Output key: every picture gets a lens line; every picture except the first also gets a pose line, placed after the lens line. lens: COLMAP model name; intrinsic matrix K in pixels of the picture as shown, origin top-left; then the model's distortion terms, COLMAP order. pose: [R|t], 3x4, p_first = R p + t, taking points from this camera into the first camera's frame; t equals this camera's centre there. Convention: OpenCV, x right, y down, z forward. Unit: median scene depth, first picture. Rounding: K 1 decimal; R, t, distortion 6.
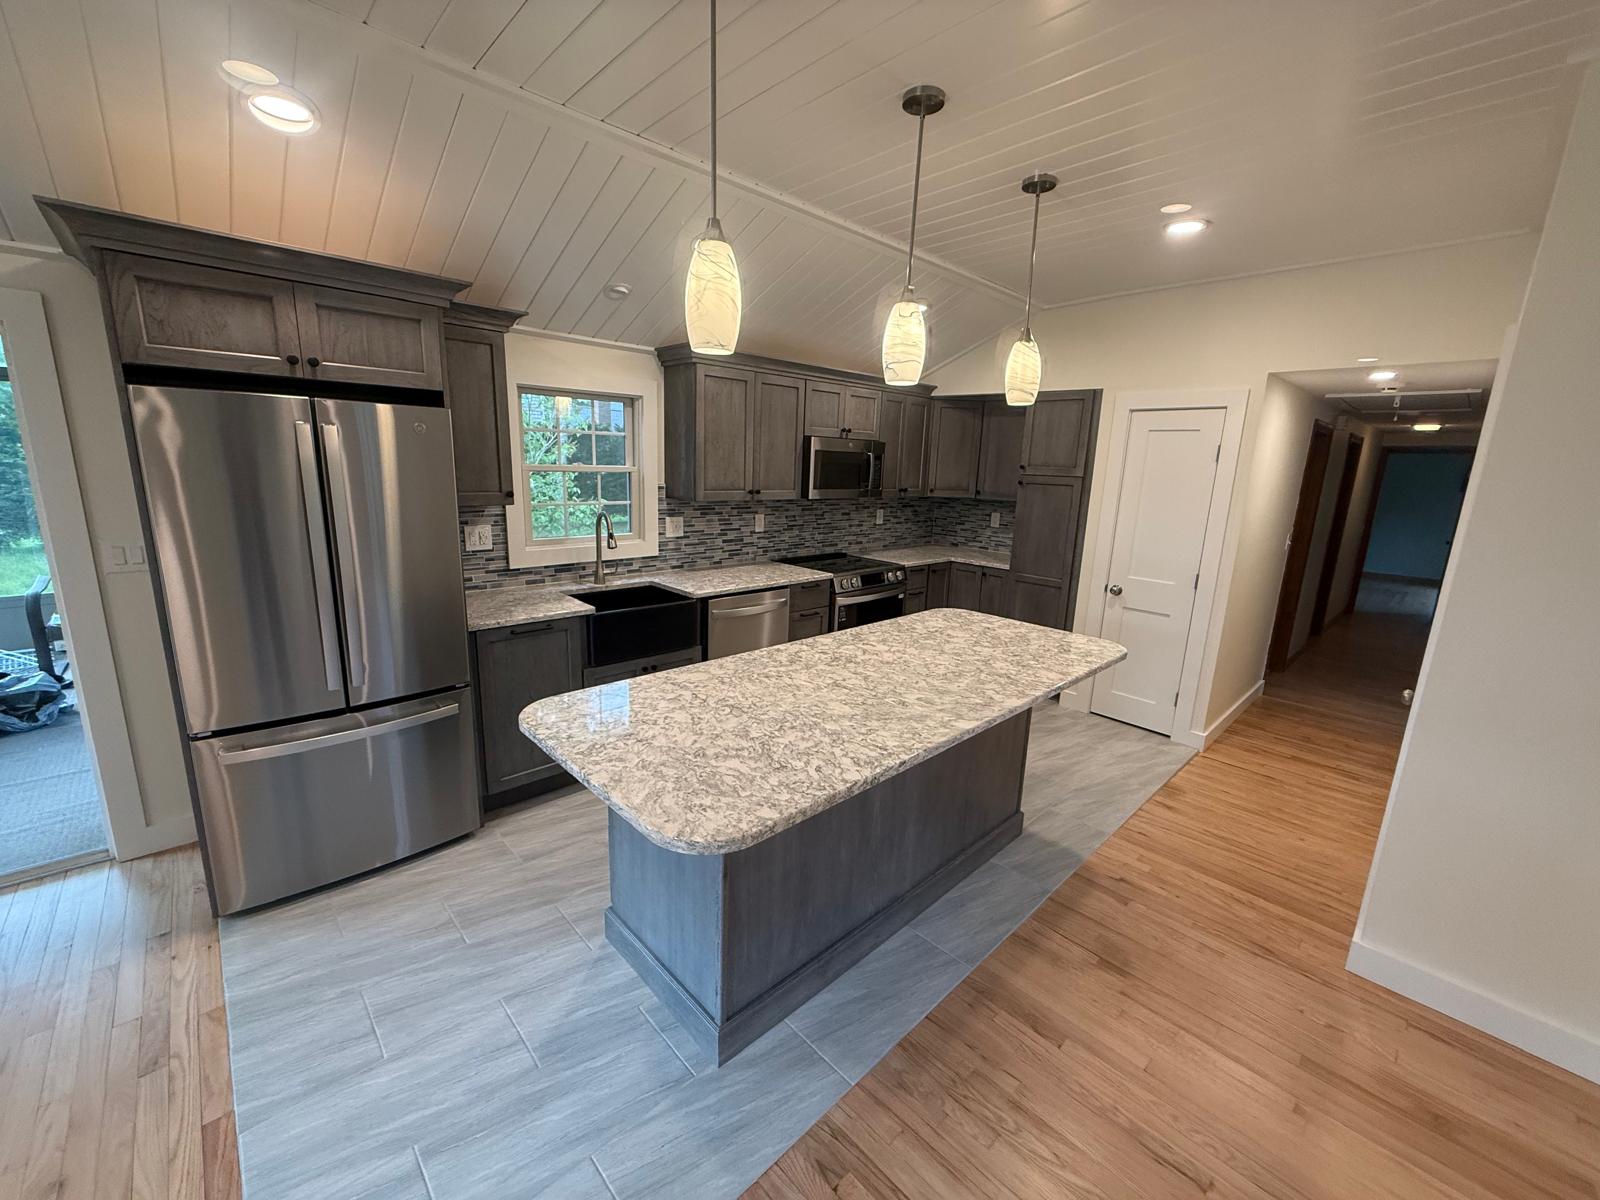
lens RADIAL K [[636.5, 0, 798.2], [0, 636.5, 595.1], [0, 0, 1]] dist [-0.000587, -0.000244]
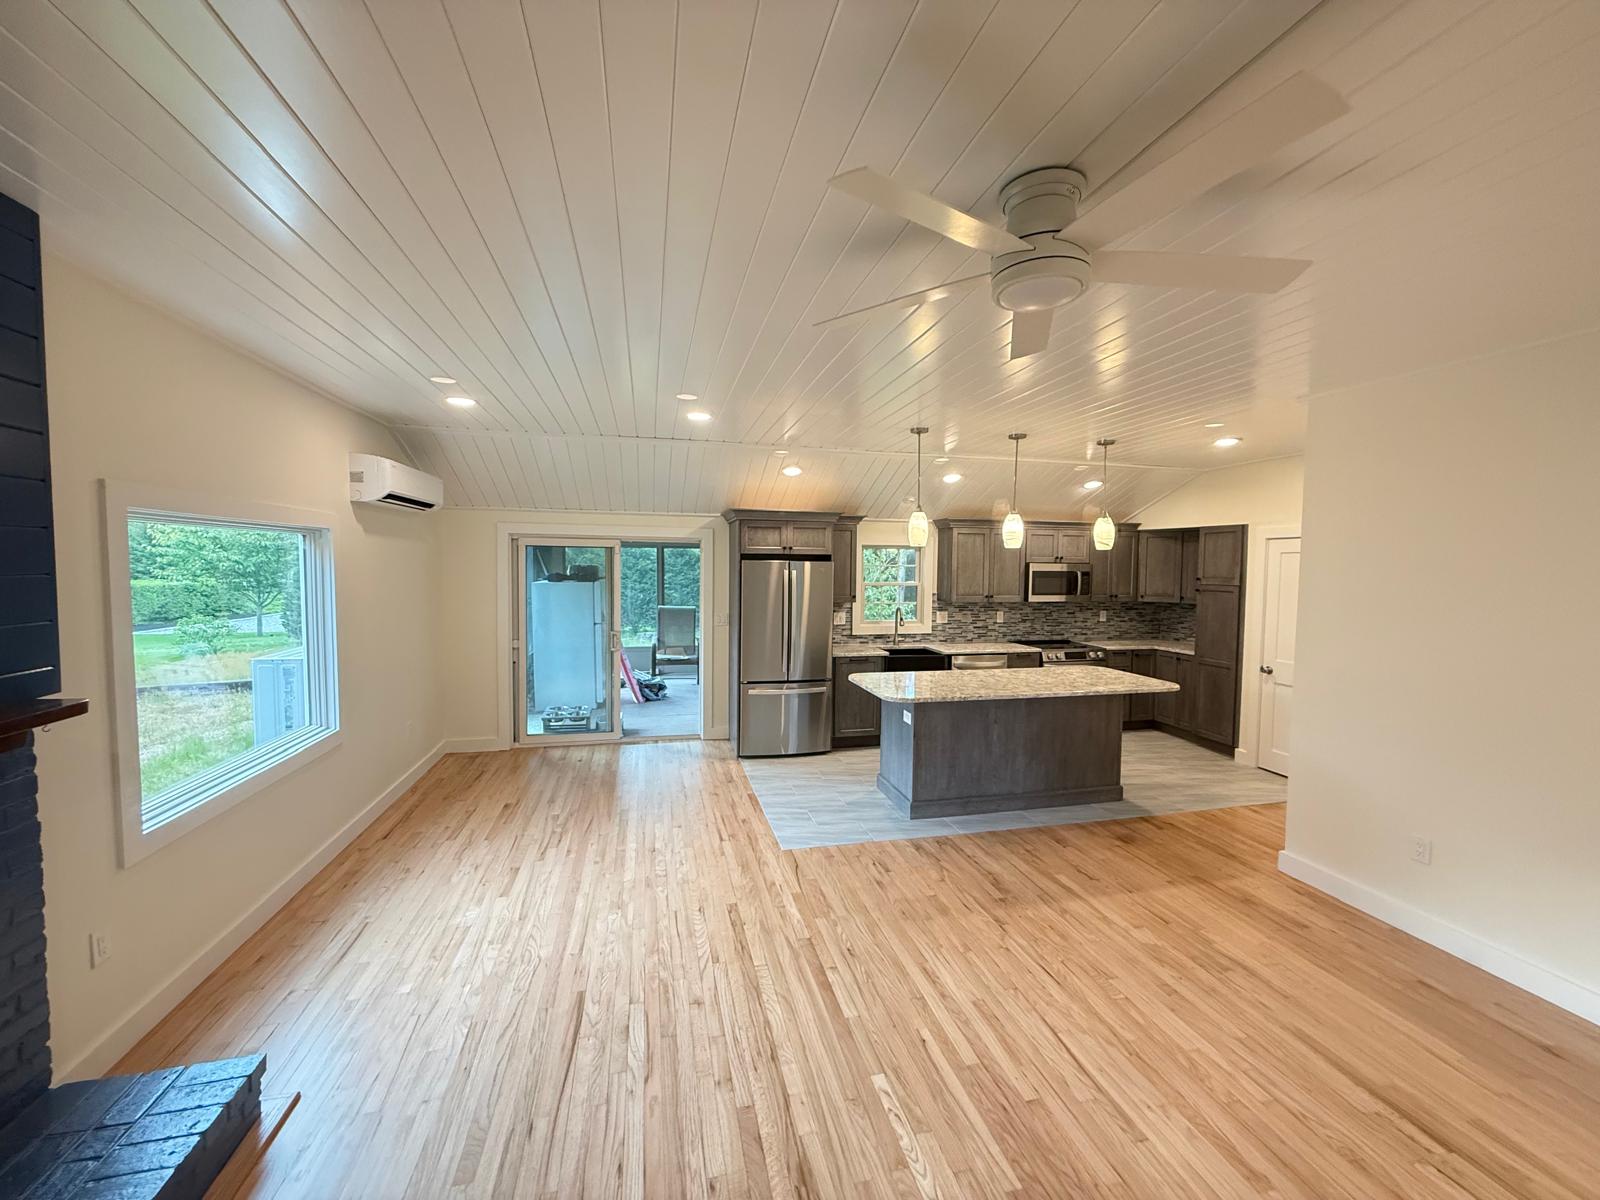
lens RADIAL K [[636.5, 0, 796.1], [0, 636.5, 593.8], [0, 0, 1]] dist [-0.000587, -0.000244]
pose [[0.862895, -0.003835, -0.505369, 0.566958], [-0.084511, 0.984796, -0.151771, 0.211177], [0.498268, 0.173672, 0.849451, -1.132146]]
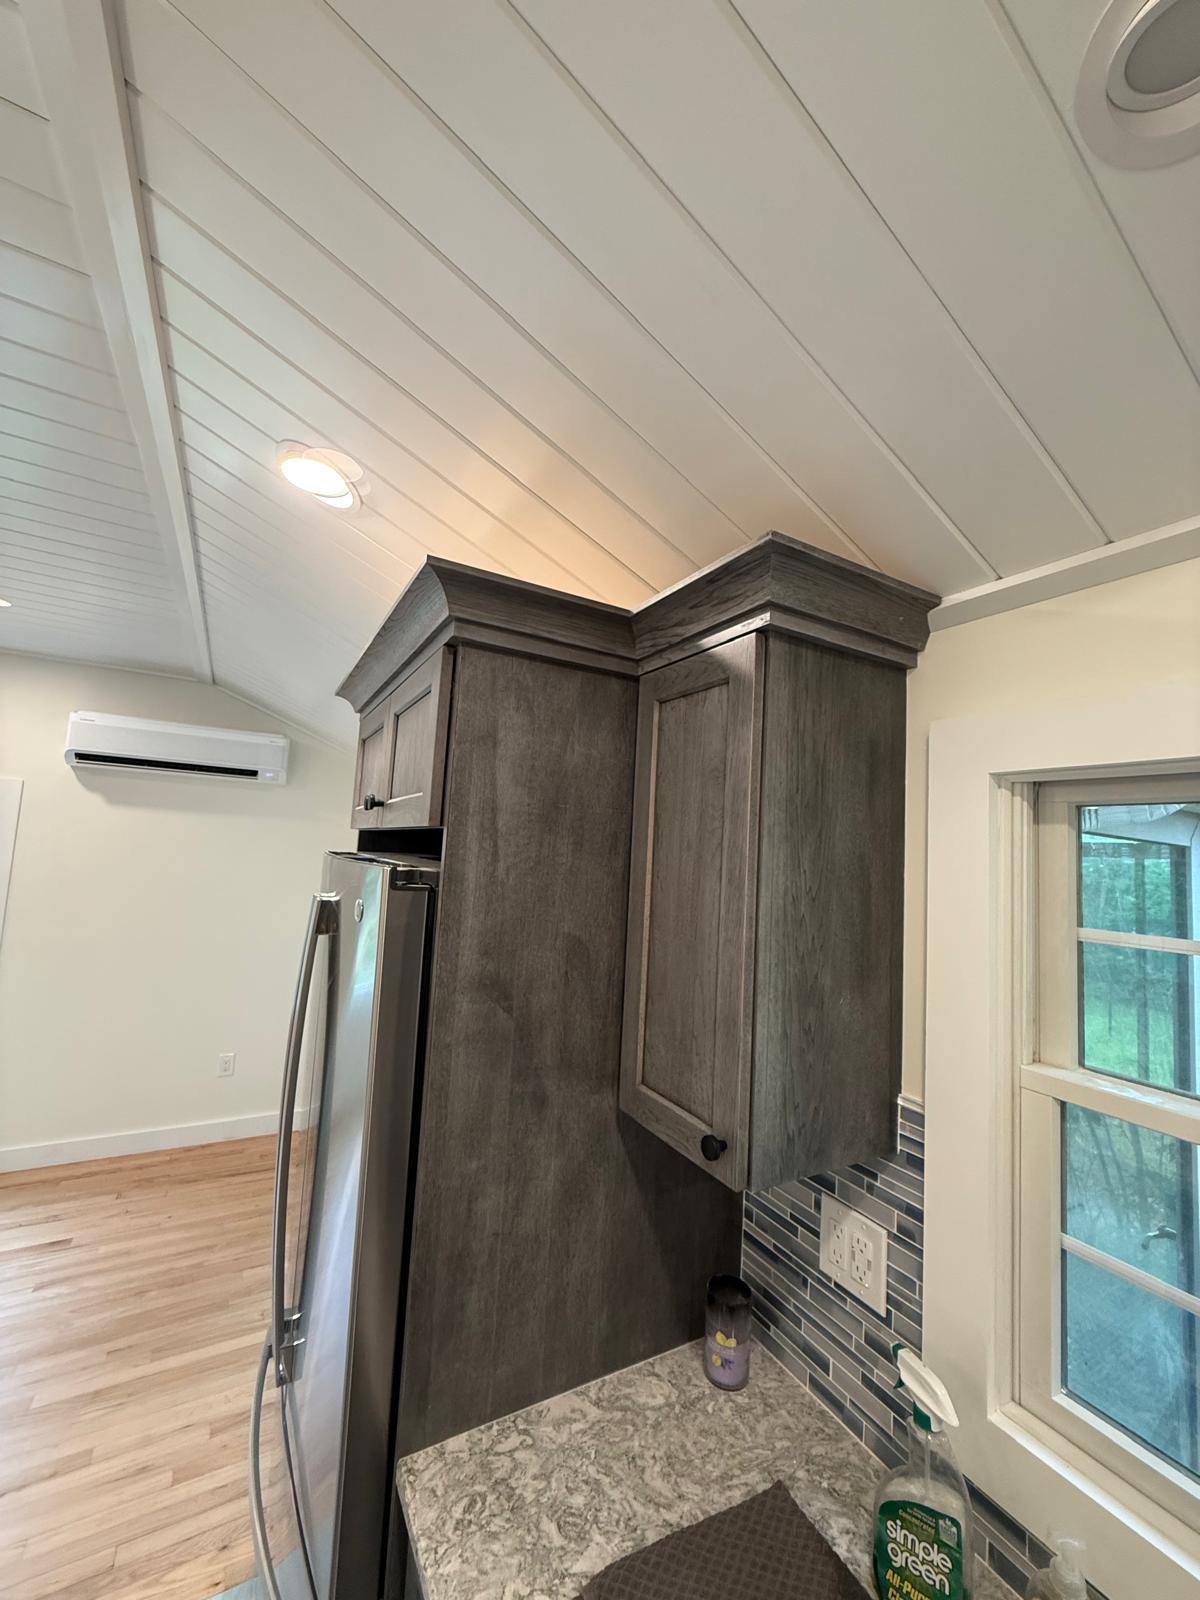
lens RADIAL K [[636.5, 0, 599.7], [0, 636.5, 803.1], [0, 0, 1]] dist [-0.000587, -0.000244]
pose [[-0.228817, -0.122820, -0.965690, -0.180012], [-0.263980, 0.962667, -0.059887, -0.351284], [0.936994, 0.241220, -0.252697, 1.241398]]
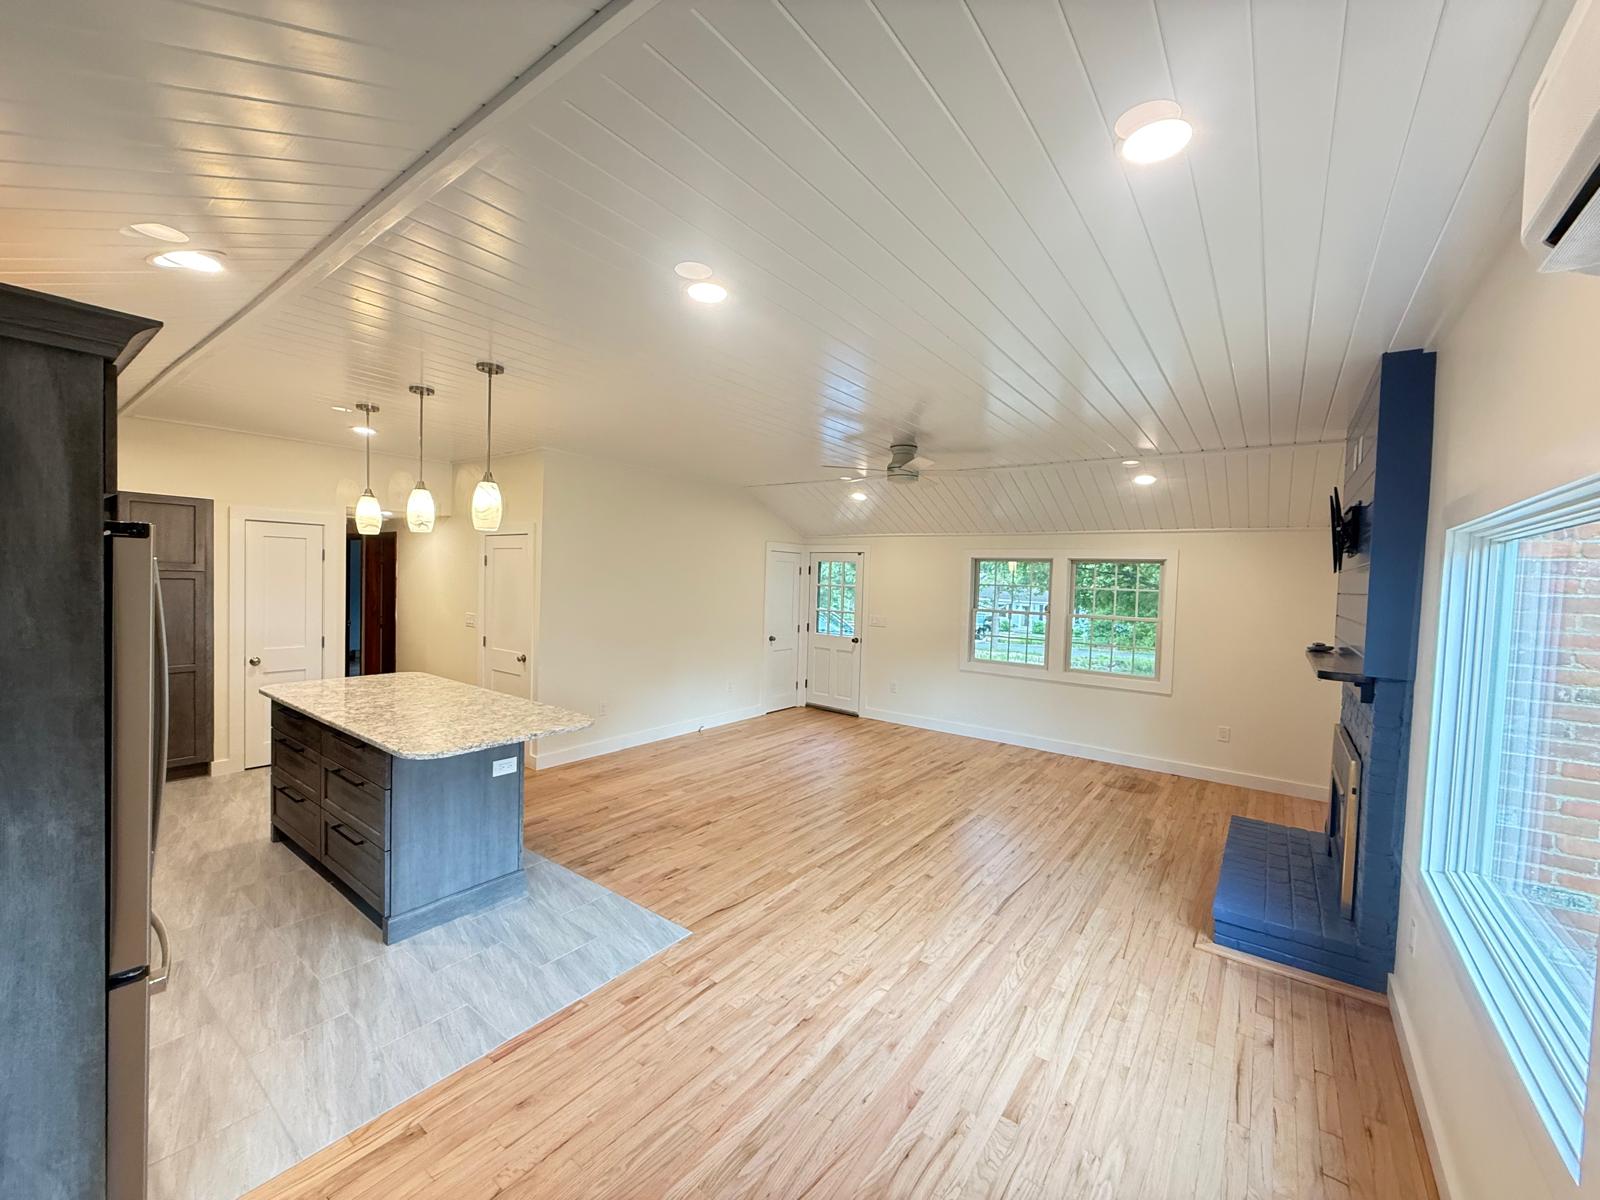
lens RADIAL K [[636.5, 0, 799.2], [0, 636.5, 598.2], [0, 0, 1]] dist [-0.000587, -0.000244]
pose [[-0.167176, -0.074743, 0.983090, -1.560071], [0.167316, 0.980508, 0.102999, -0.138599], [-0.971626, 0.181706, -0.151412, 0.243142]]
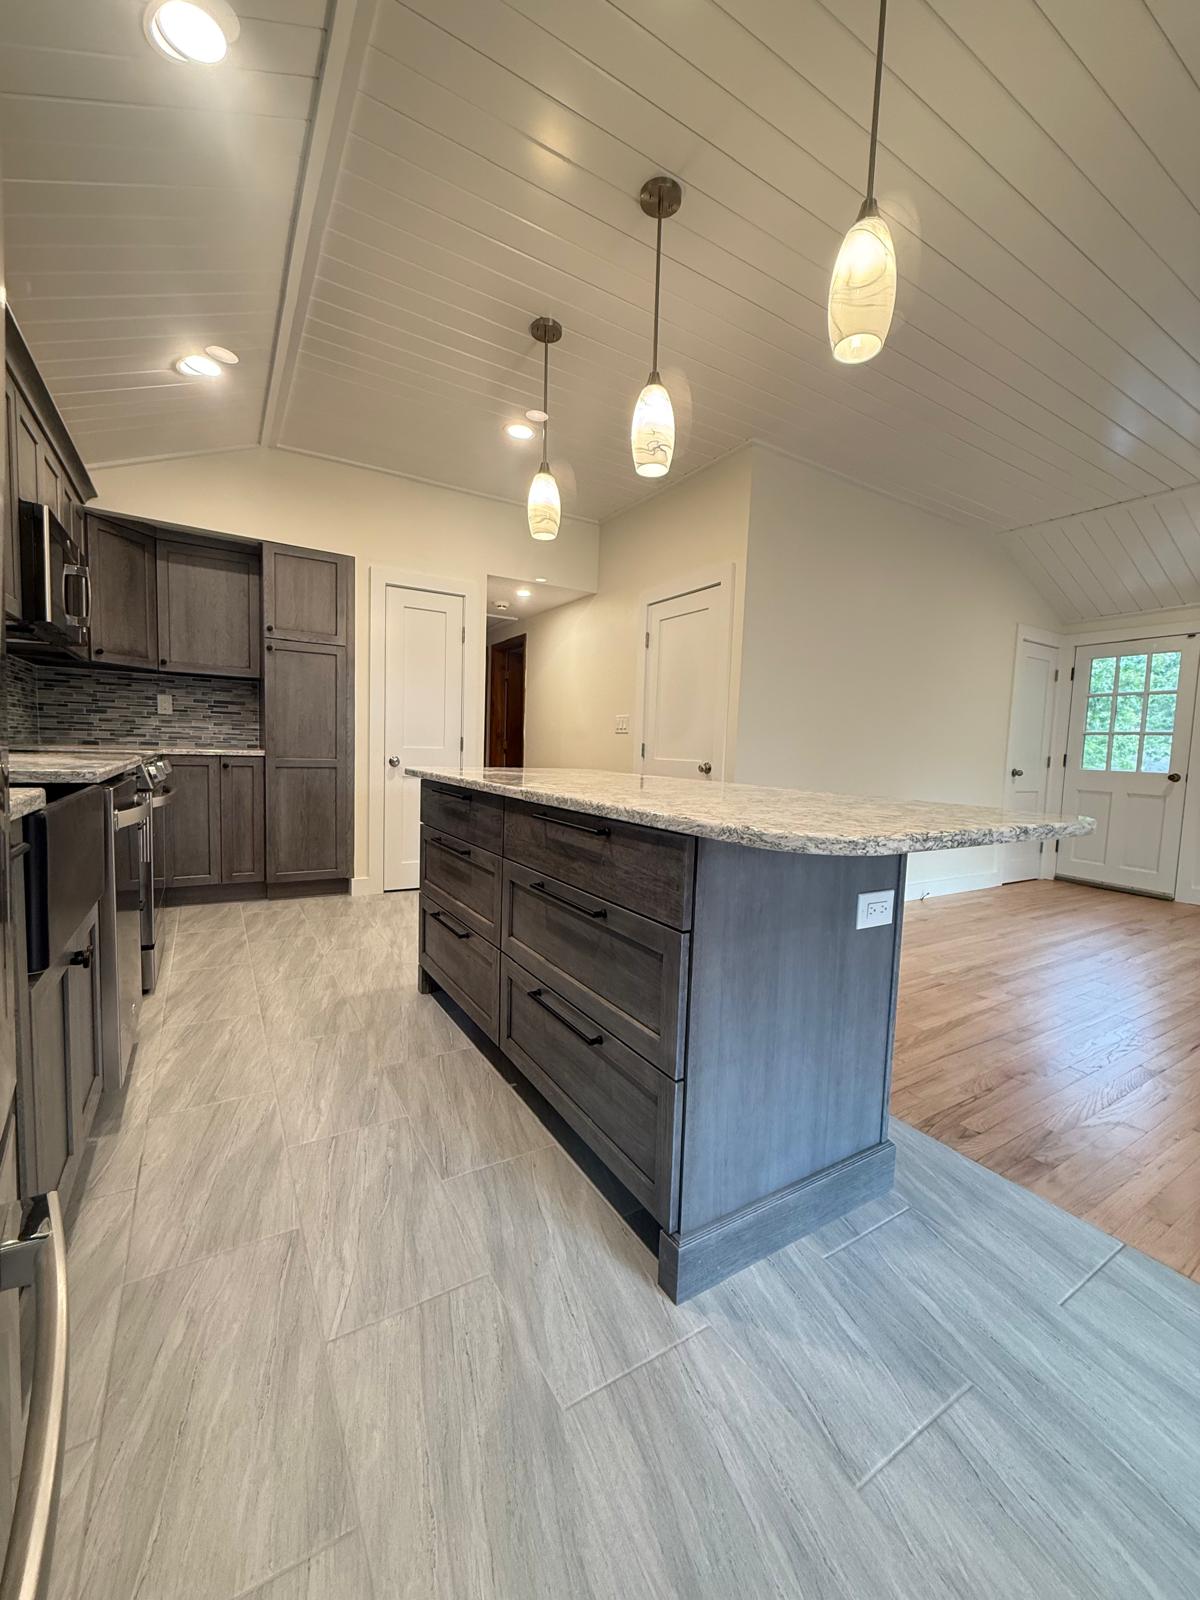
lens RADIAL K [[636.5, 0, 601.5], [0, 636.5, 799.9], [0, 0, 1]] dist [-0.000587, -0.000244]
pose [[0.208659, -0.108413, 0.971961, -0.744372], [0.175862, 0.981796, 0.071757, 0.065876], [-0.962047, 0.155958, 0.223927, 0.823711]]
